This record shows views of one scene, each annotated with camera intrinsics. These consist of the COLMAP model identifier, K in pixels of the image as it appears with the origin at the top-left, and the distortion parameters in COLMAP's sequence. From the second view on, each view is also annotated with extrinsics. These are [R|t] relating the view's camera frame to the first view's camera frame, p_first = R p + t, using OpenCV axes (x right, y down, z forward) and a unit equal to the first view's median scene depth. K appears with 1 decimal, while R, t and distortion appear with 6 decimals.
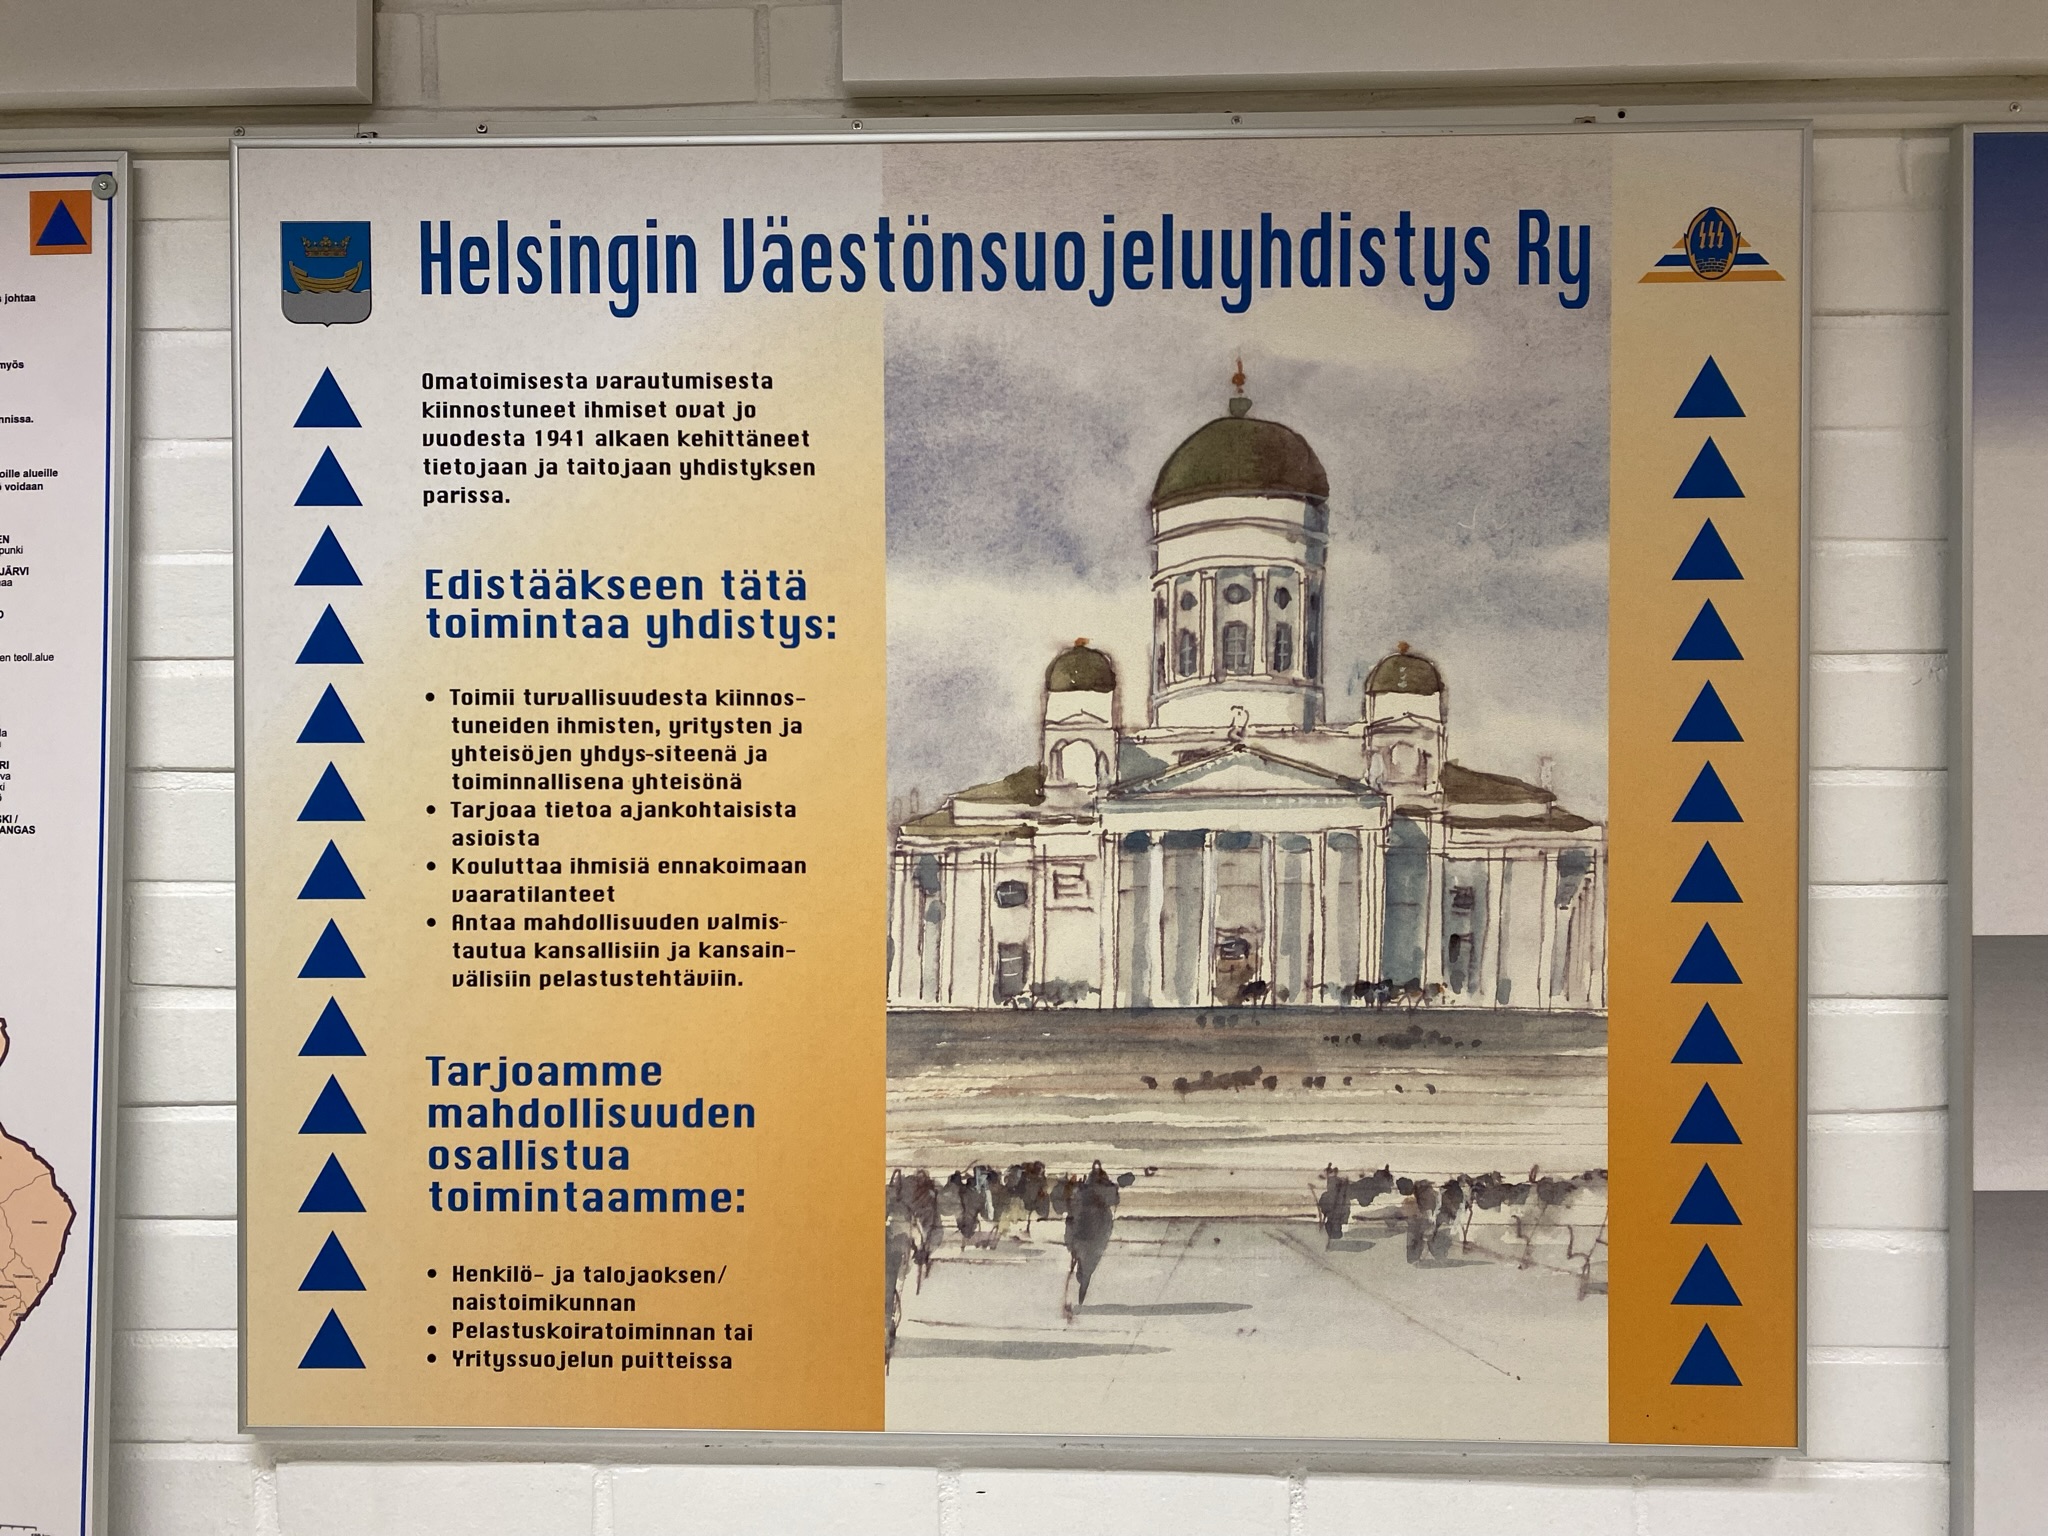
lens RADIAL K [[1575.4, 0, 1023.3], [0, 1575.4, 775.2], [0, 0, 1]] dist [0.012909, -0.005745]
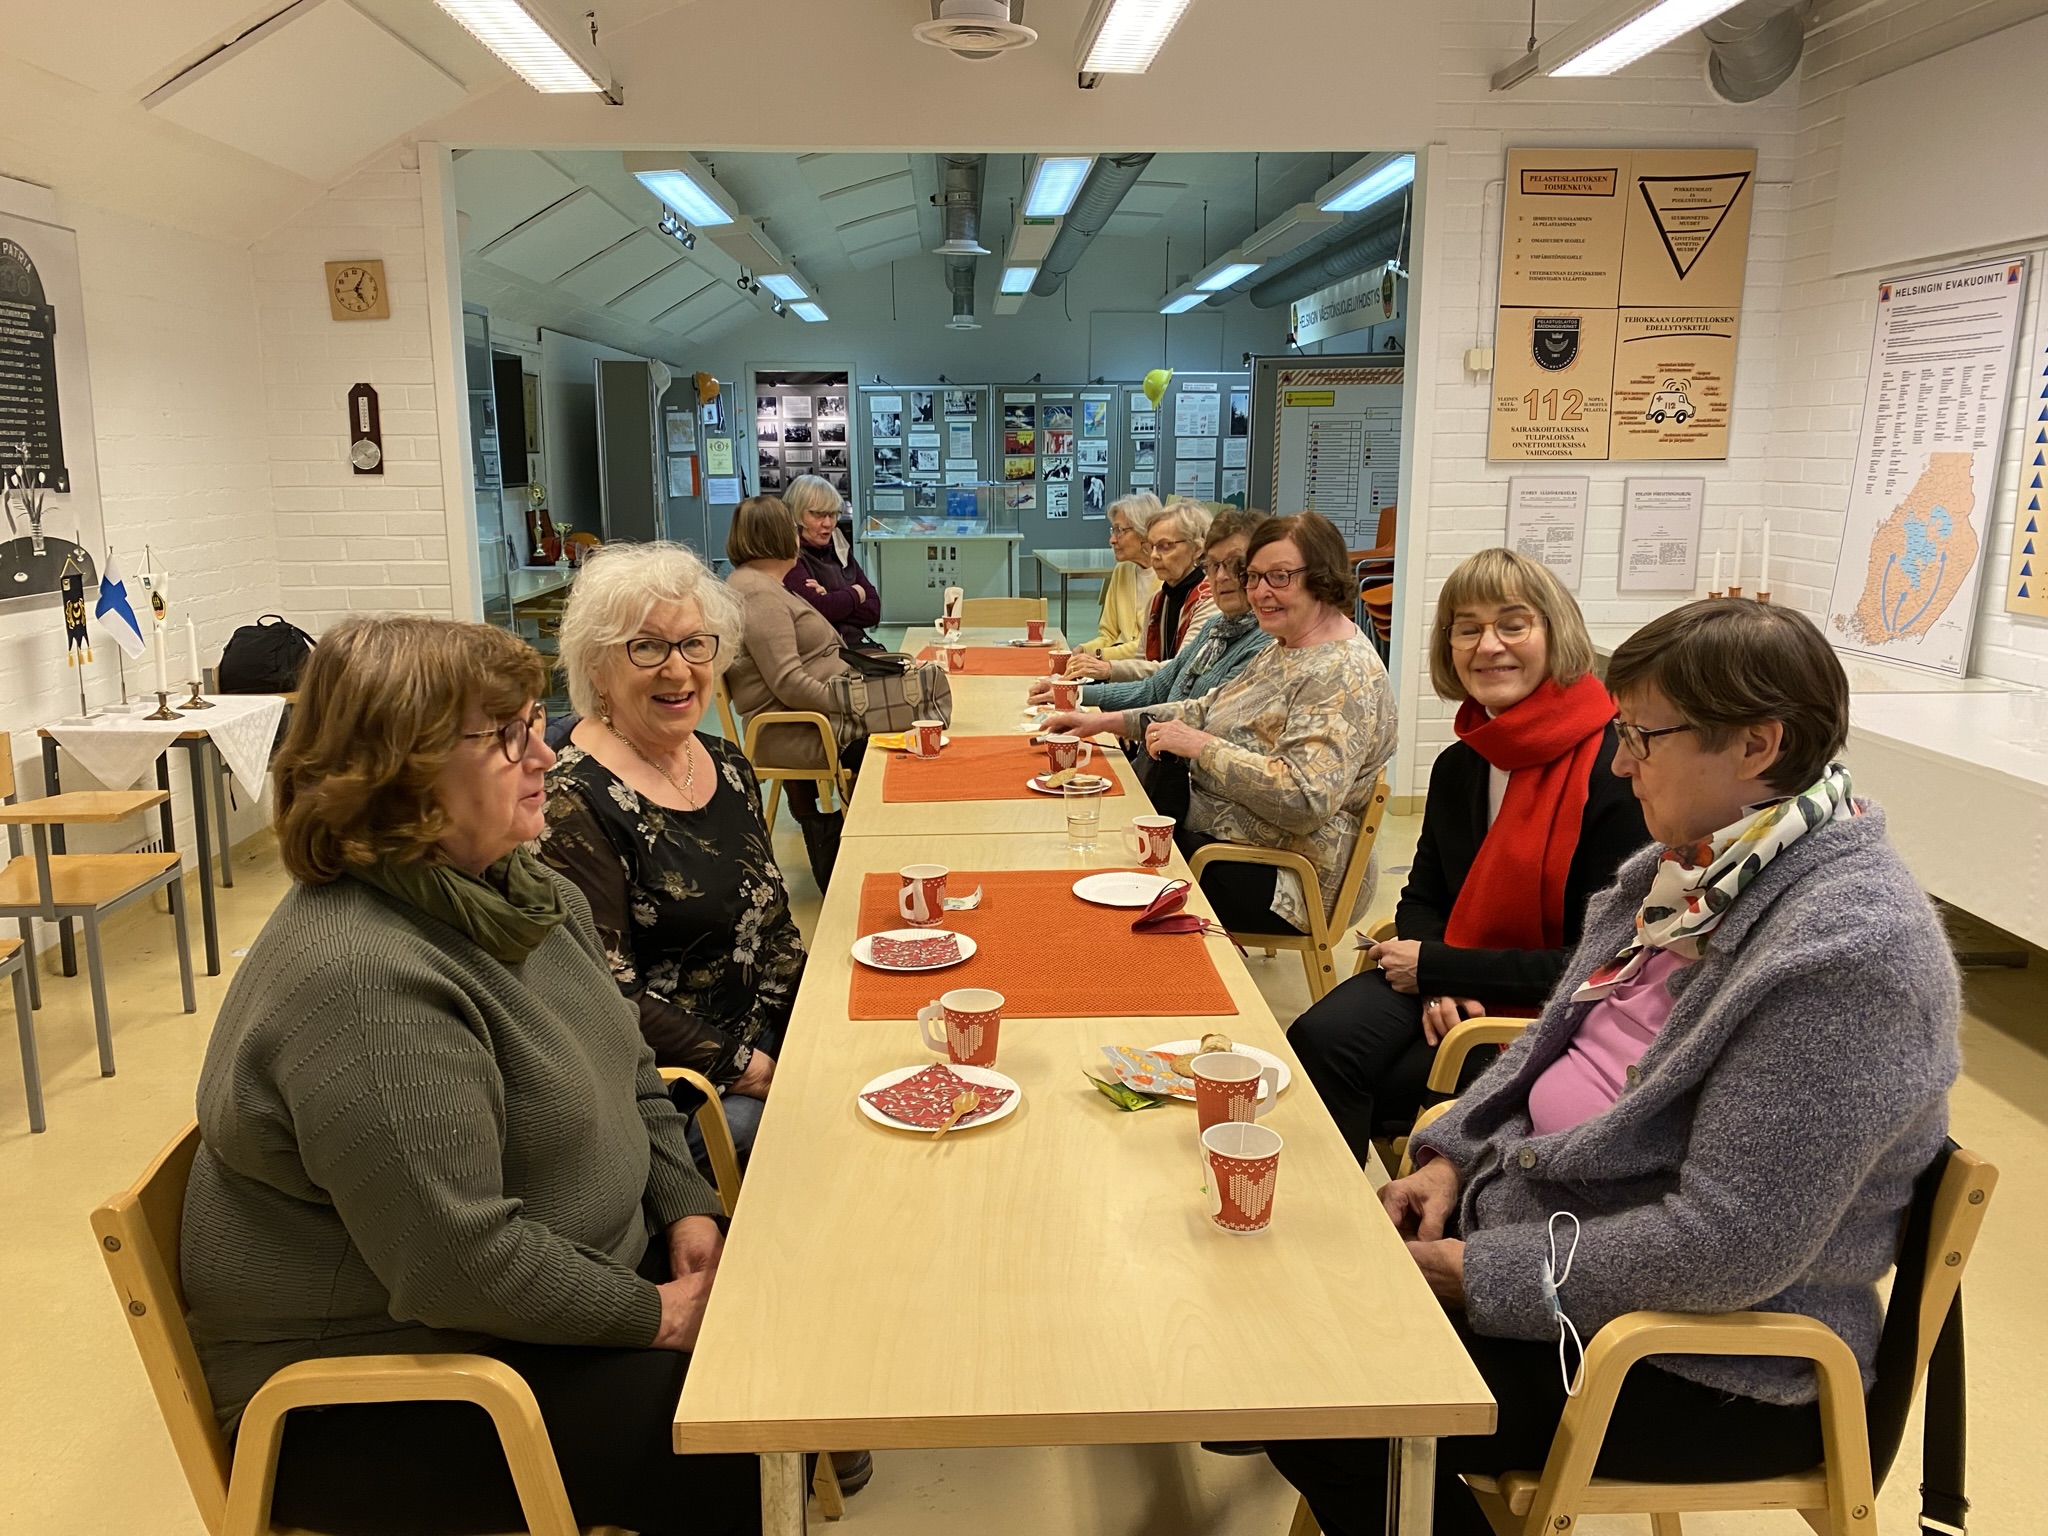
lens RADIAL K [[1575.4, 0, 1022.9], [0, 1575.4, 755.5], [0, 0, 1]] dist [0.012909, -0.005745]
pose [[0.076174, 0.197030, -0.977434, 2.981741], [0.004169, 0.980210, 0.197915, 0.002679], [0.997086, -0.019151, 0.073845, -1.549690]]
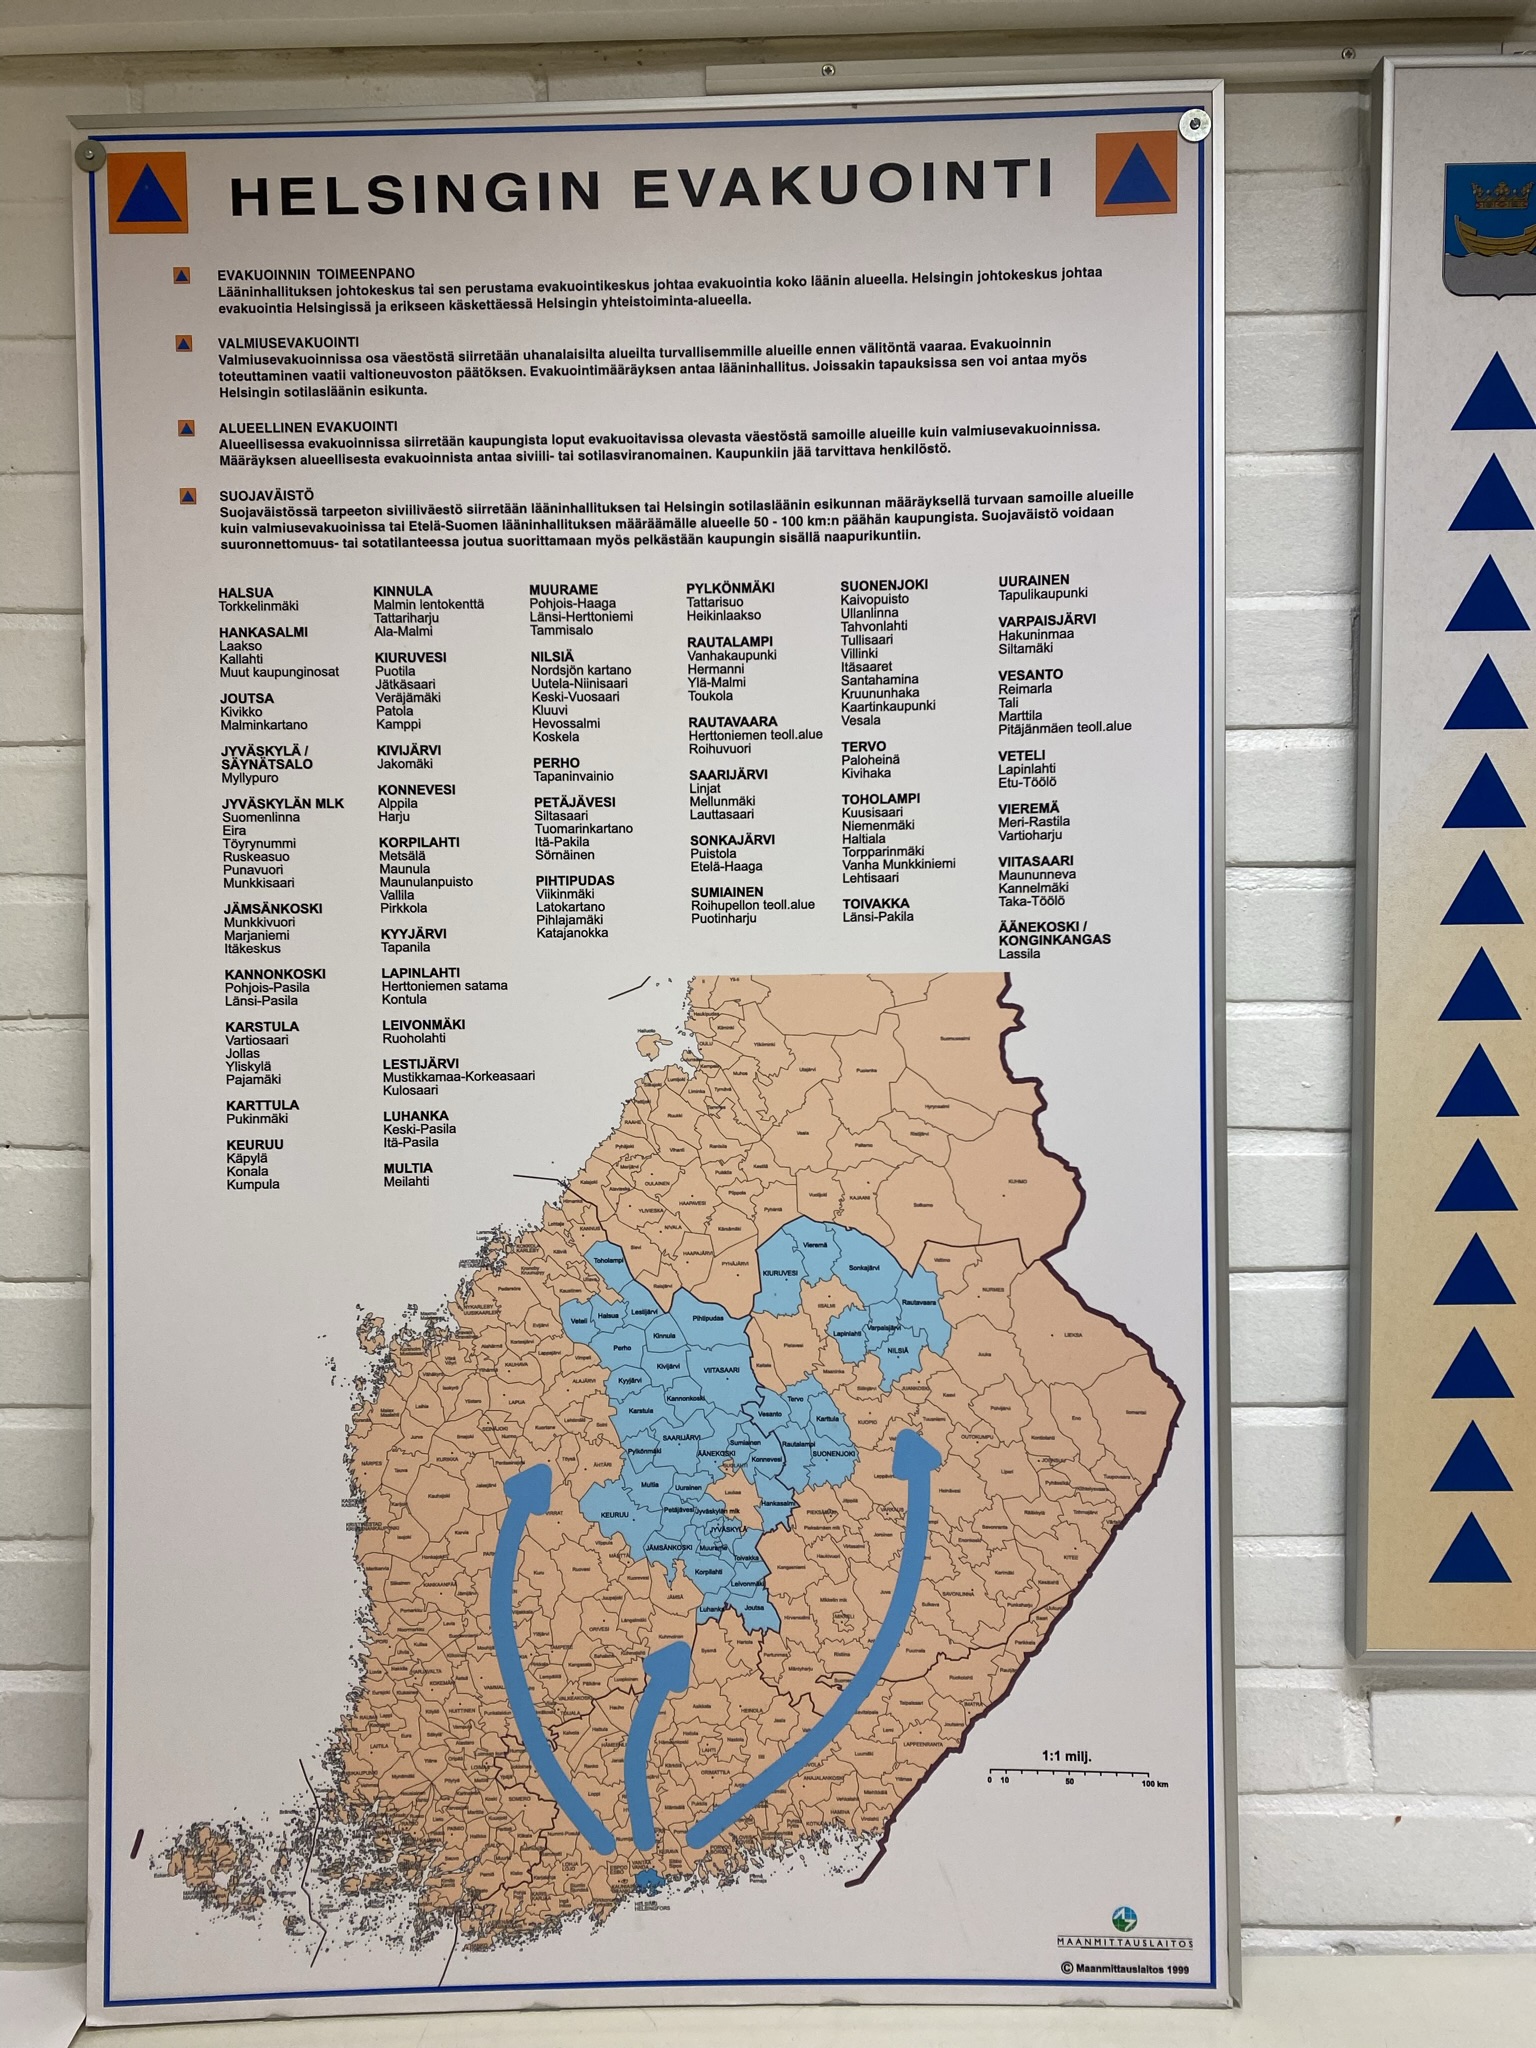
lens RADIAL K [[1575.4, 0, 768.7], [0, 1575.4, 1015.9], [0, 0, 1]] dist [0.012909, -0.005745]
pose [[0.999951, -0.009241, 0.003537, -0.799273], [0.009022, 0.998300, 0.057585, 0.025419], [-0.004063, -0.057550, 0.998334, 0.184837]]
